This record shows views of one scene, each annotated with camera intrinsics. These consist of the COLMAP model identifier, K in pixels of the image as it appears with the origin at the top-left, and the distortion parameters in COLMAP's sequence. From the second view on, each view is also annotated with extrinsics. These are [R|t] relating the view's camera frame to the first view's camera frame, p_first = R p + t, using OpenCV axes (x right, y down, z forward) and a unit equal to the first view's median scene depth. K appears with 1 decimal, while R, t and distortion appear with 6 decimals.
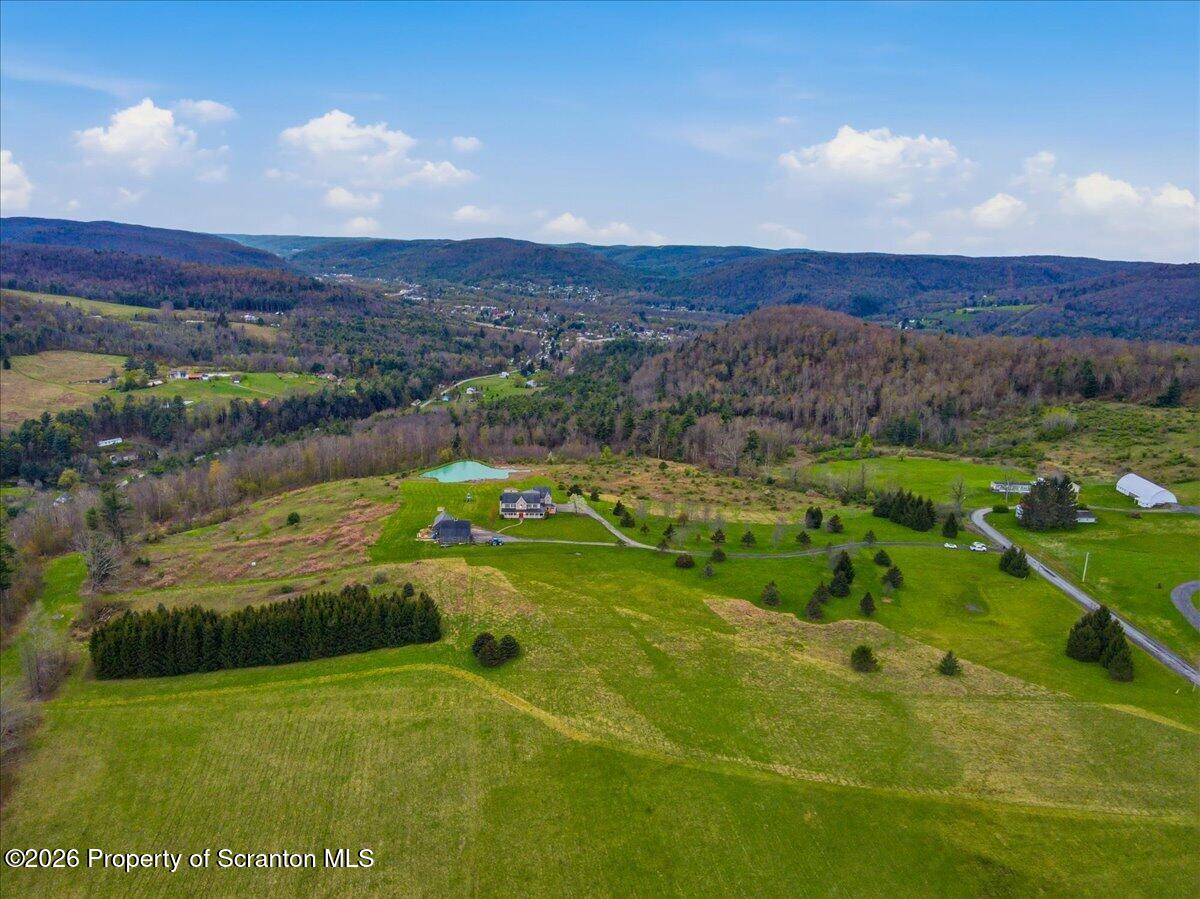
lens RADIAL K [[885.1, 0, 593.6], [0, 885.1, 459.8], [0, 0, 1]] dist [-0.002044, 0.041180]
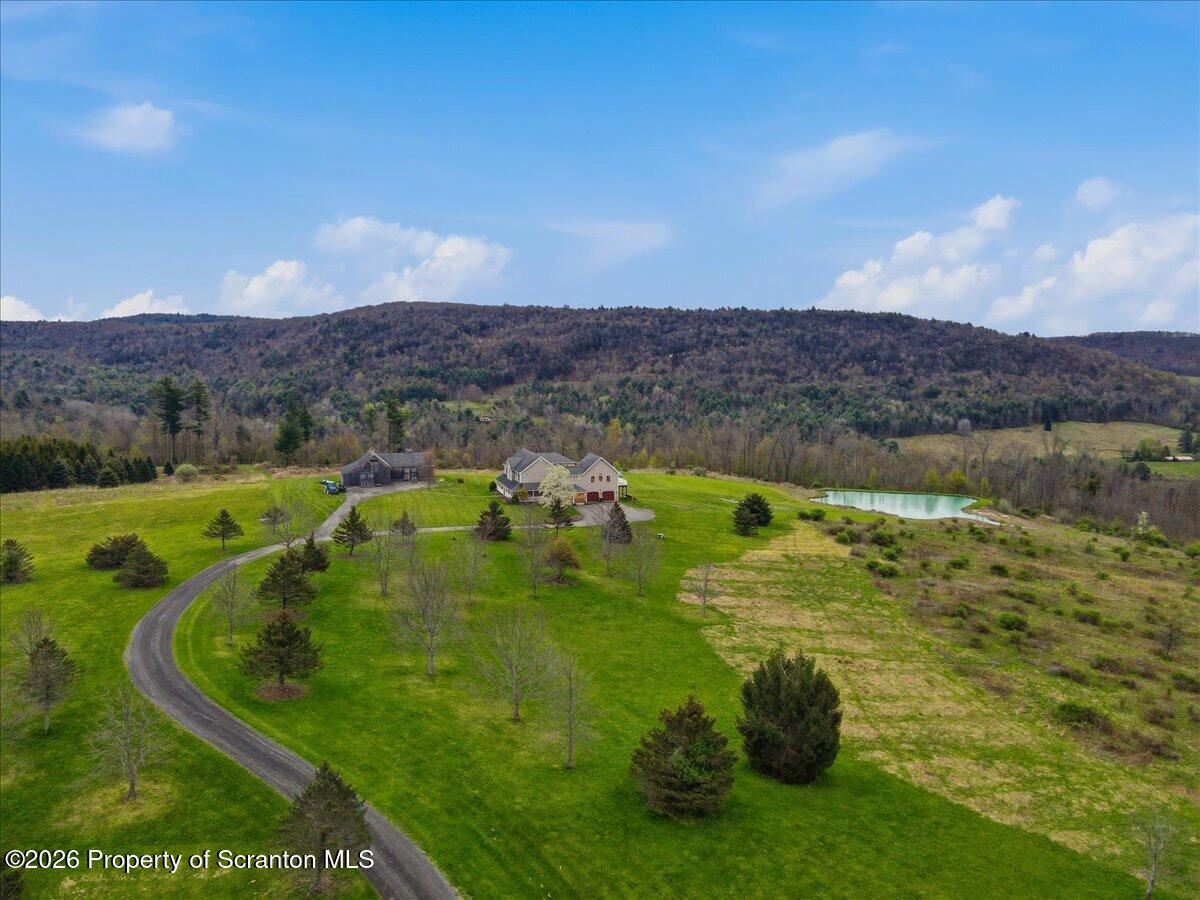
lens RADIAL K [[885.1, 0, 592.9], [0, 885.1, 446.4], [0, 0, 1]] dist [-0.002044, 0.041180]
pose [[0.226191, 0.073232, -0.971326, 0.087295], [-0.228110, 0.973424, 0.020270, 0.003247], [0.946997, 0.216984, 0.236885, 0.190250]]
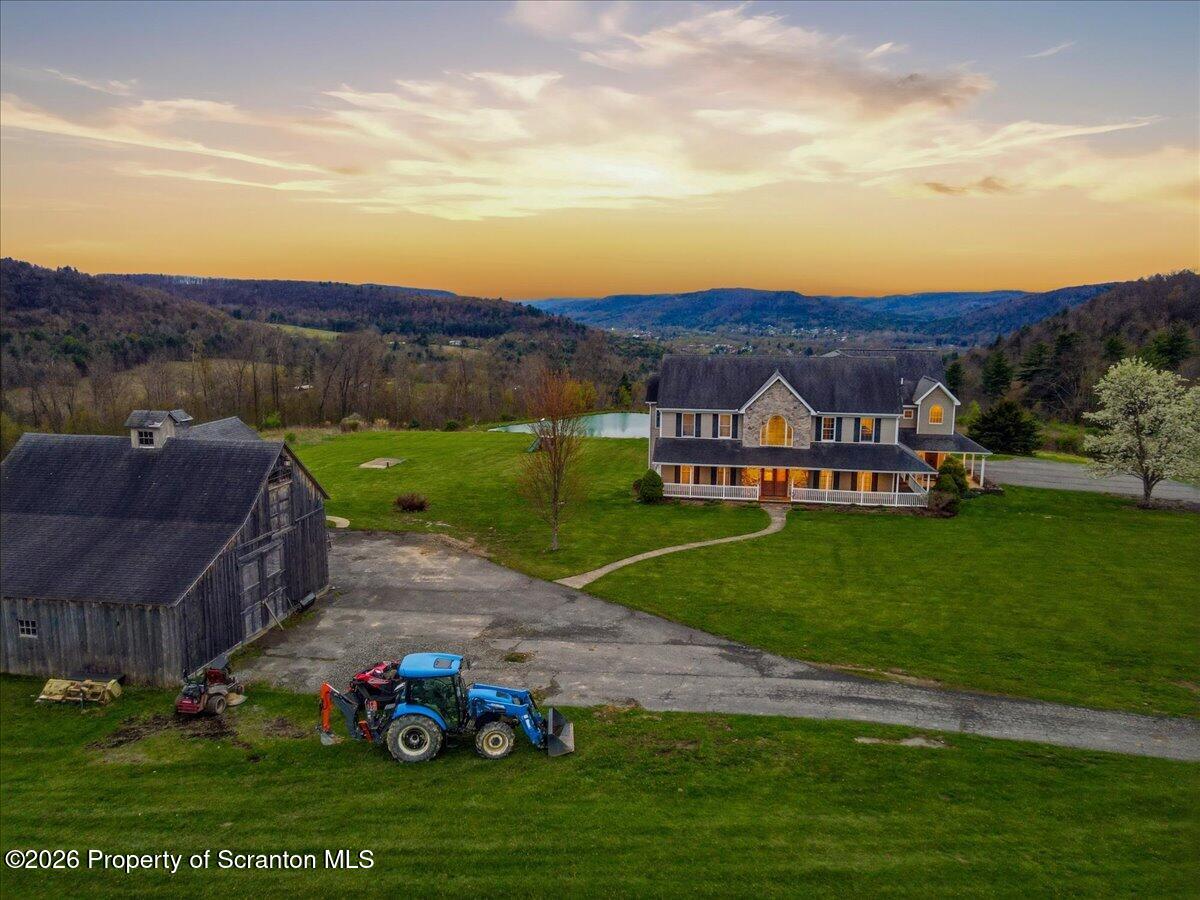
lens RADIAL K [[885.1, 0, 585.4], [0, 885.1, 450.6], [0, 0, 1]] dist [-0.002044, 0.041180]
pose [[0.962596, 0.011976, -0.270675, -0.014830], [-0.033683, 0.996562, -0.075693, 0.014306], [0.268838, 0.081979, 0.959690, 0.173747]]
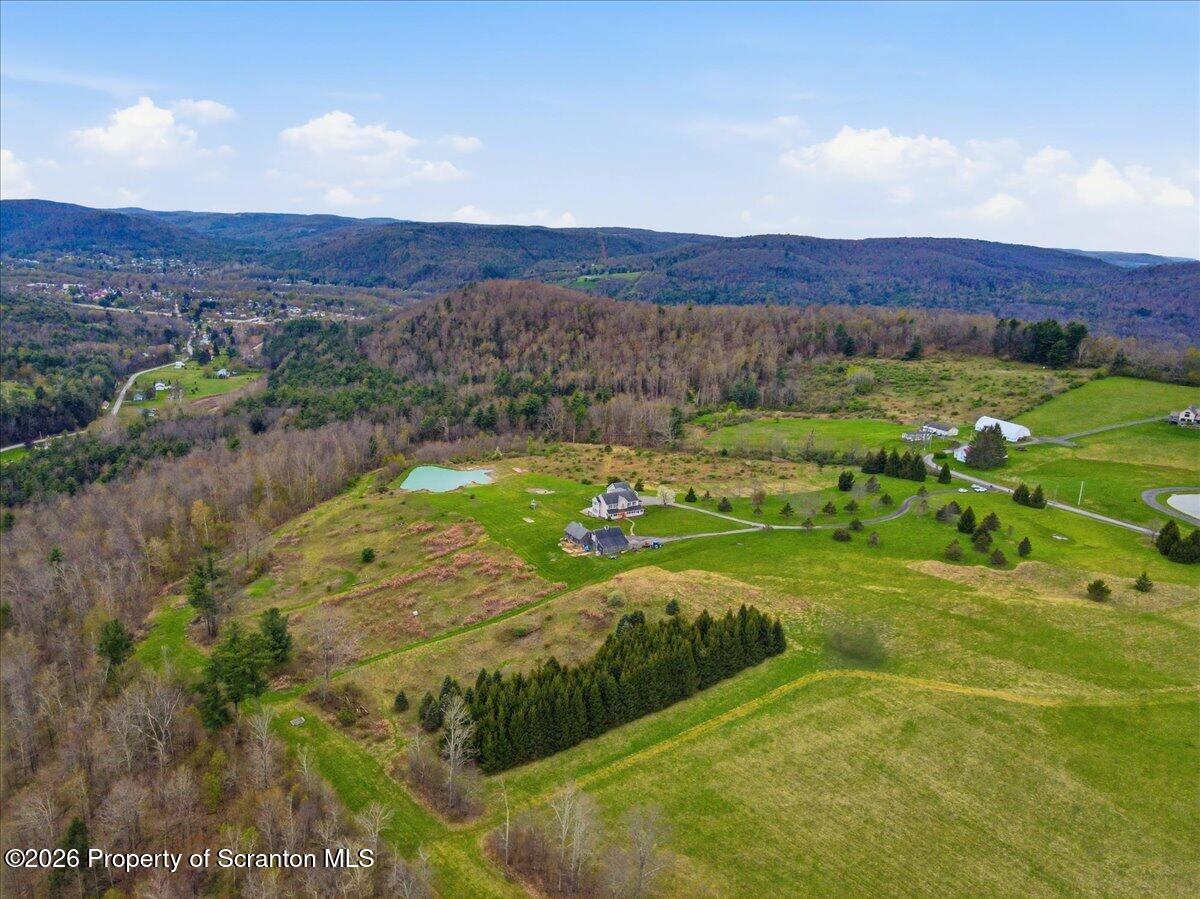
lens RADIAL K [[885.1, 0, 591.5], [0, 885.1, 458.2], [0, 0, 1]] dist [-0.002044, 0.041180]
pose [[0.894377, -0.108673, 0.433911, -0.108593], [0.094815, 0.994055, 0.053529, -0.011143], [-0.437149, -0.006734, 0.899364, 0.029763]]
